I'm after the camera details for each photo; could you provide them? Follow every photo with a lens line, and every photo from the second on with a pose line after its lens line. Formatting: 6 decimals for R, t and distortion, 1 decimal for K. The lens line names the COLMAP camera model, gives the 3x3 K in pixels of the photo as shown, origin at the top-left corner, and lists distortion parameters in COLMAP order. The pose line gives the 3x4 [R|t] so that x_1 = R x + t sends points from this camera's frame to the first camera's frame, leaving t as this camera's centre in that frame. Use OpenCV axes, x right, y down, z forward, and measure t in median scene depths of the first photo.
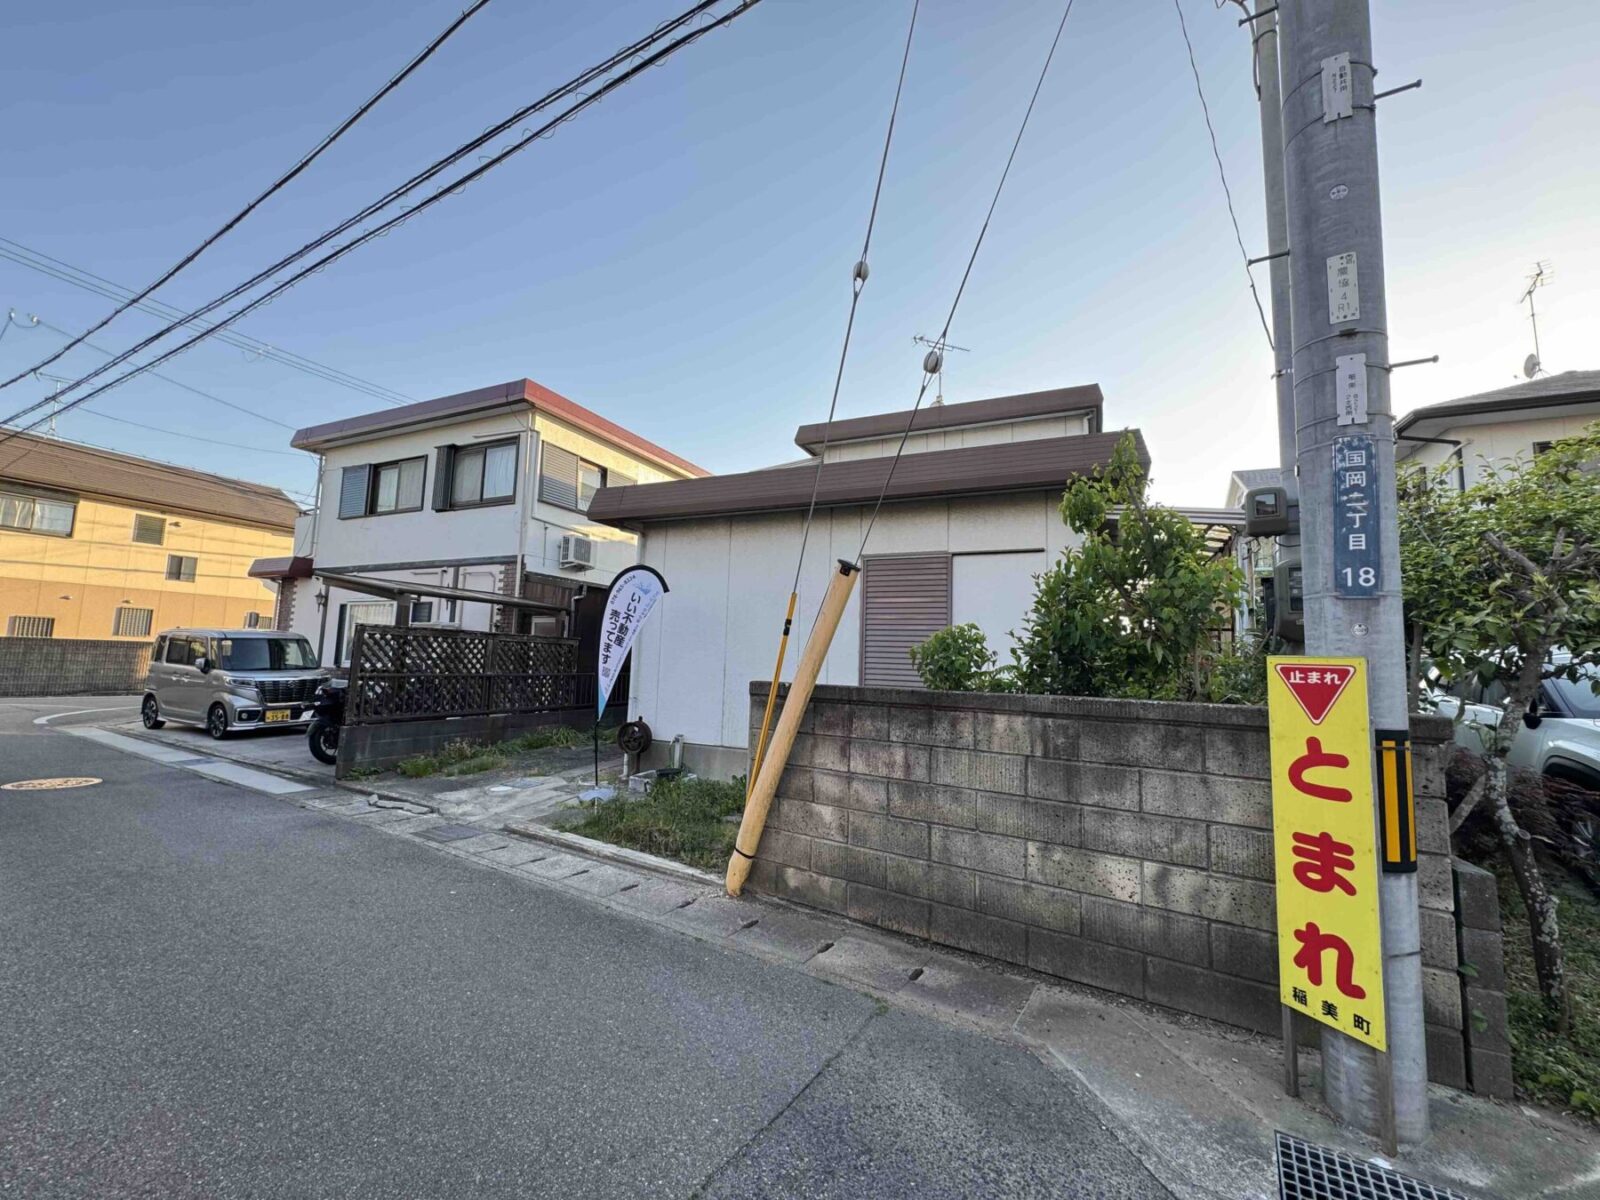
lens RADIAL K [[636.8, 0, 800.0], [0, 636.8, 600.0], [0, 0, 1]] dist [-0.001761, 0.000334]
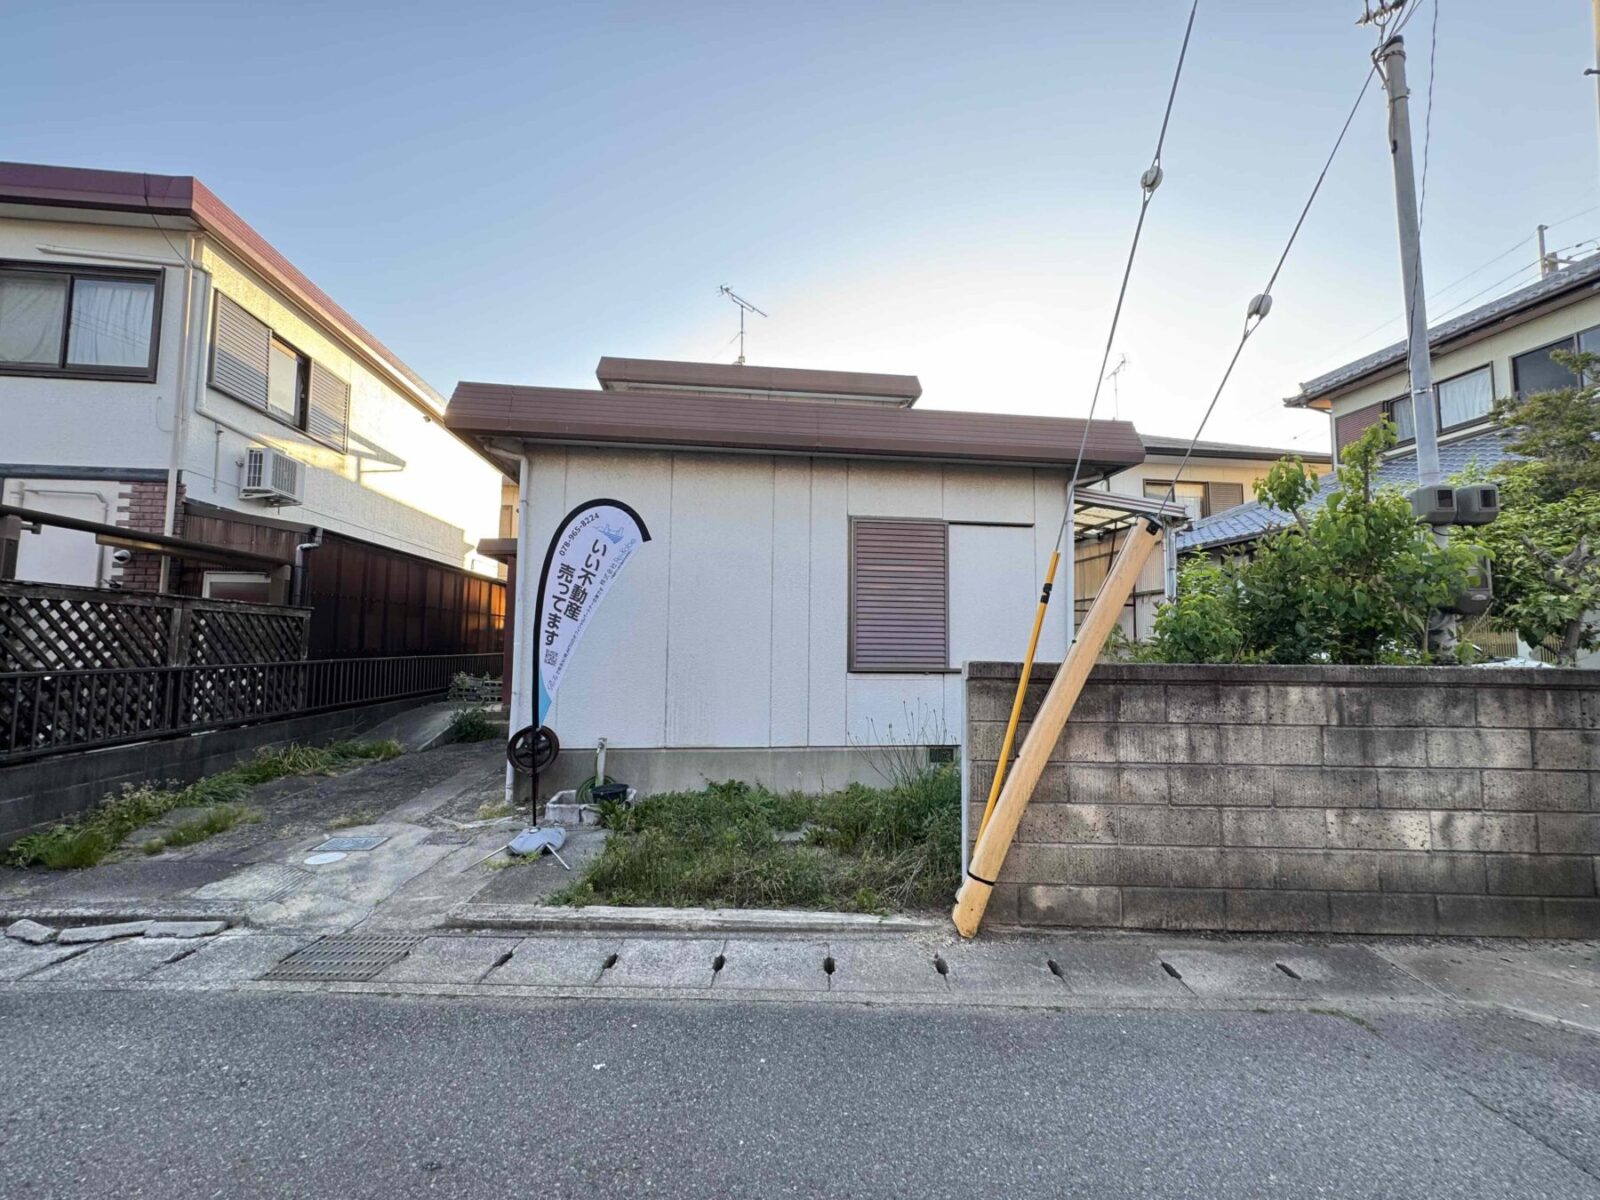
lens RADIAL K [[636.8, 0, 800.0], [0, 636.8, 600.0], [0, 0, 1]] dist [-0.001761, 0.000334]
pose [[0.850661, 0.016785, 0.525446, -0.766251], [-0.037191, 0.998907, 0.028300, 0.042580], [-0.524397, -0.043616, 0.850356, 0.512605]]
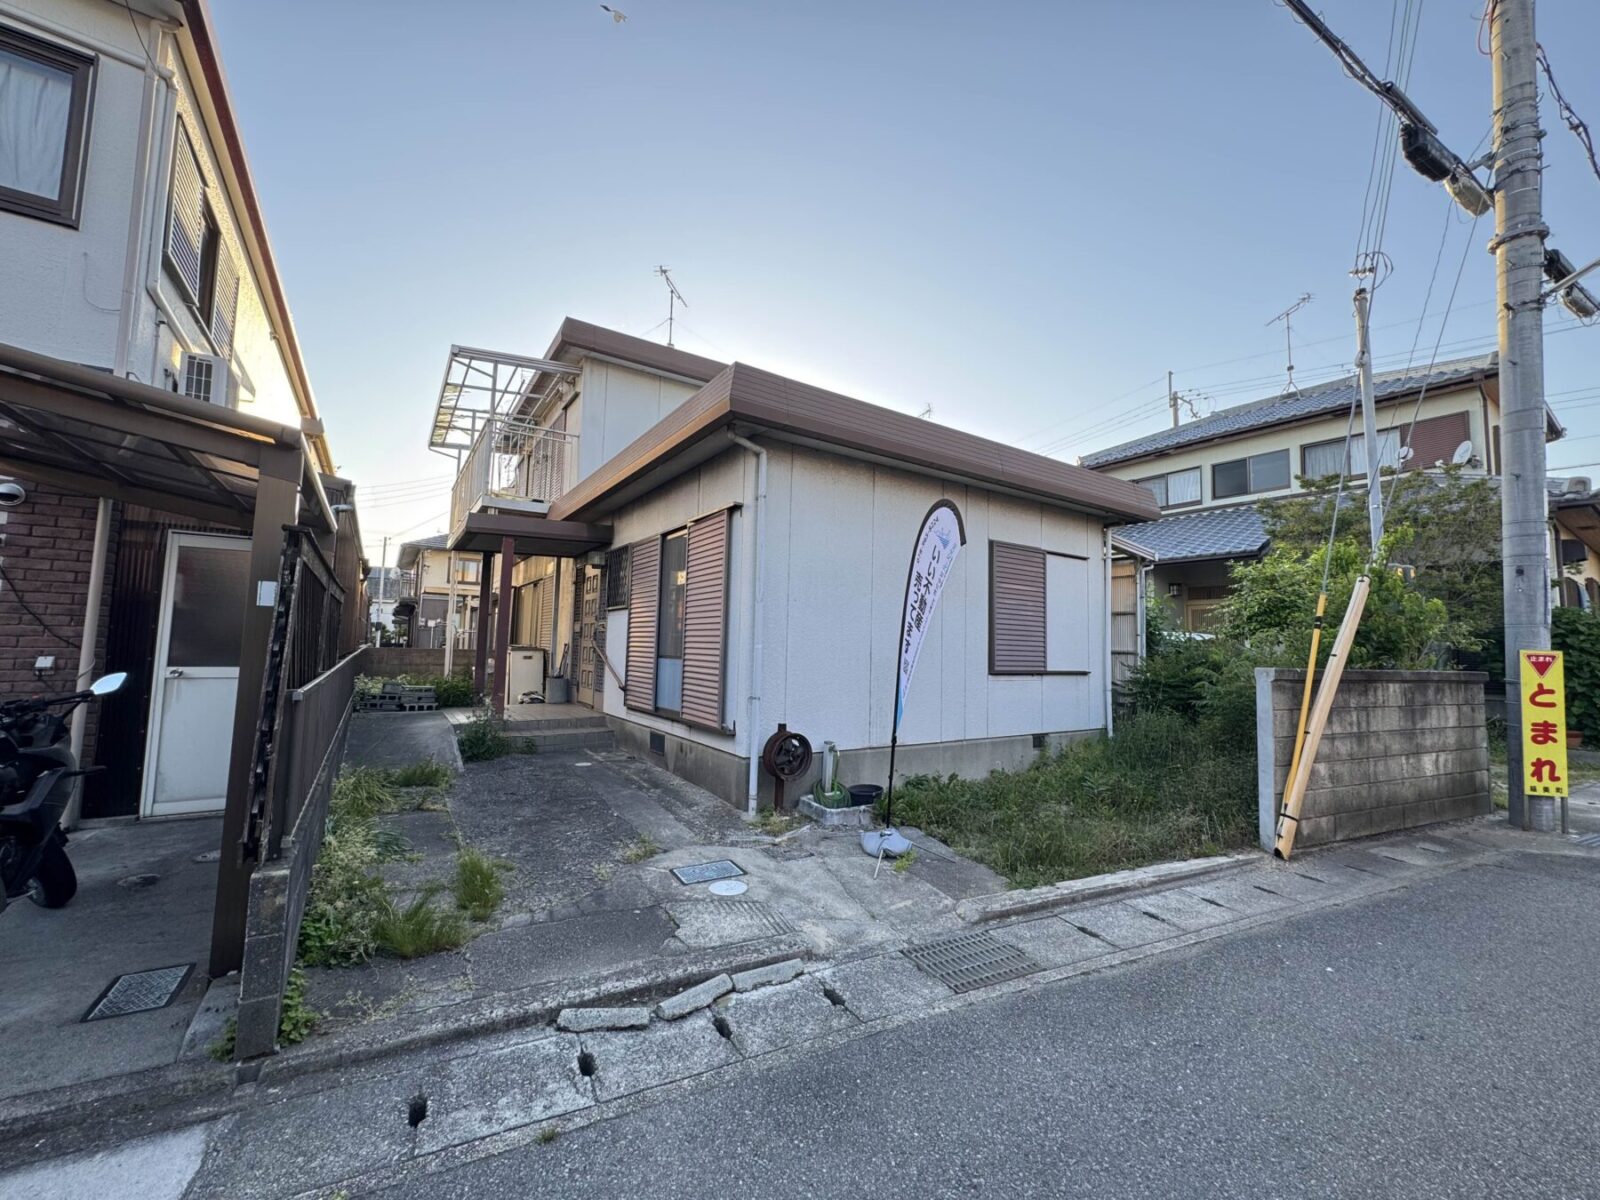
lens RADIAL K [[636.8, 0, 800.0], [0, 636.8, 600.0], [0, 0, 1]] dist [-0.001761, 0.000334]
pose [[0.526643, 0.048607, 0.848696, -1.686491], [-0.093704, 0.995599, 0.001125, 0.096769], [-0.844907, -0.080118, 0.528880, 1.289585]]
